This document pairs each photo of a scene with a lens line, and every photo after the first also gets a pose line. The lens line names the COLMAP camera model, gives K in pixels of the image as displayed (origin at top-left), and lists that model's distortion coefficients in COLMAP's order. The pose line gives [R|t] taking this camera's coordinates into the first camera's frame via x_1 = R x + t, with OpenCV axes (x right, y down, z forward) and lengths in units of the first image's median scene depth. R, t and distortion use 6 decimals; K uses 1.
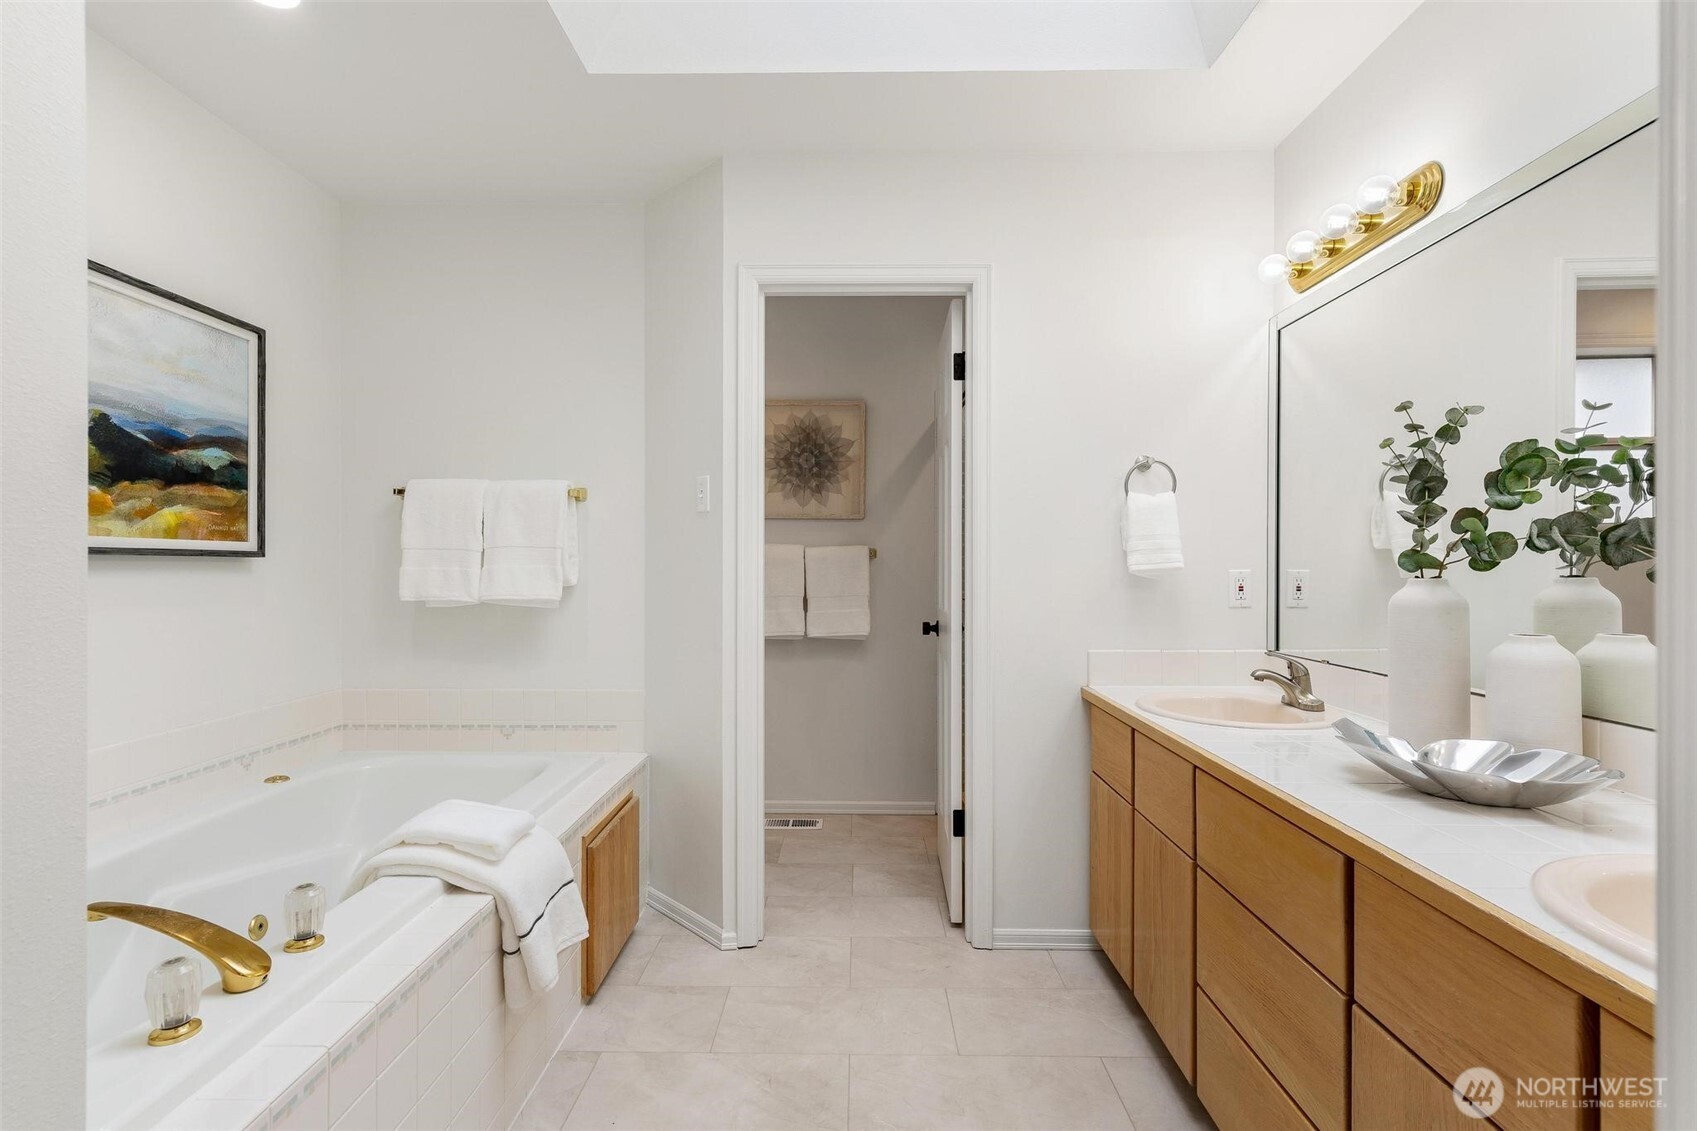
lens RADIAL K [[818.0, 0, 859.7], [0, 818.0, 569.4], [0, 0, 1]] dist [0.002257, 0.000294]
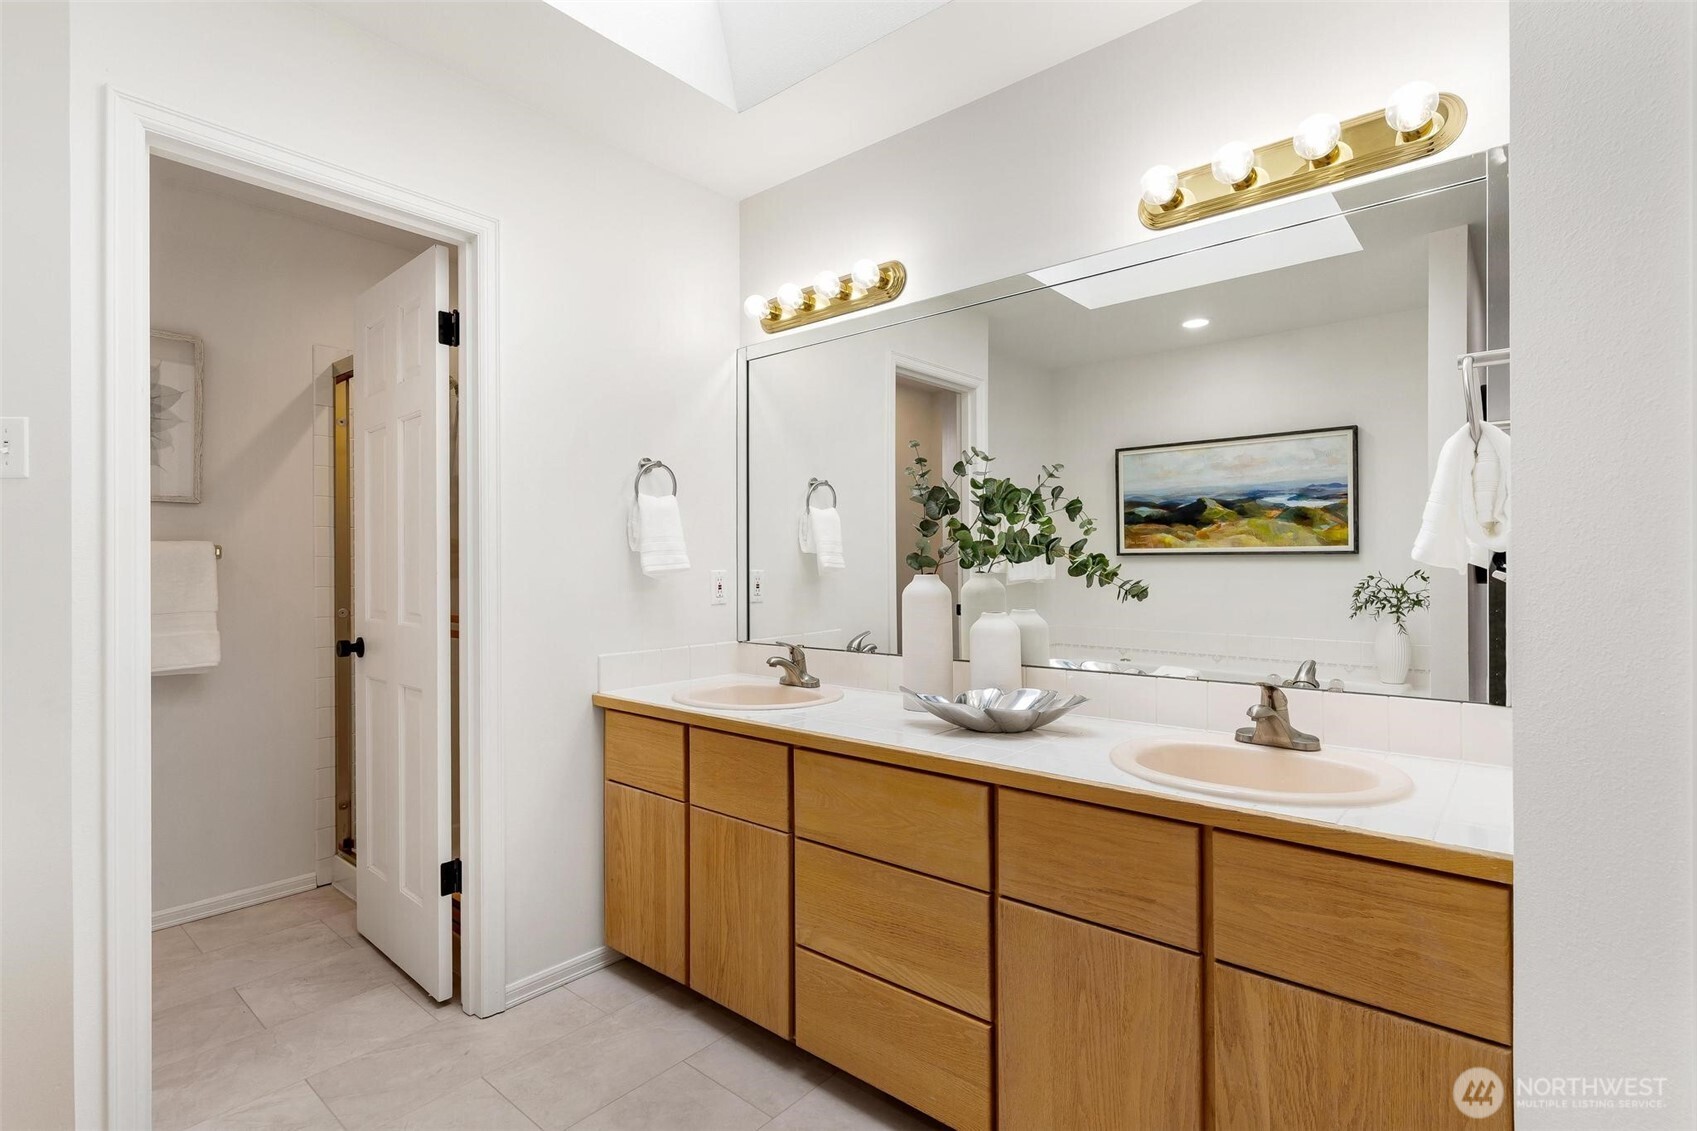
lens RADIAL K [[807.0, 0, 848.5], [0, 807.0, 565.5], [0, 0, 1]] dist [0.002562, -0.000128]
pose [[0.634202, -0.001216, 0.773166, -0.273280], [0.008036, 0.999955, -0.005020, 0.000953], [-0.773125, 0.009397, 0.634183, 0.177230]]
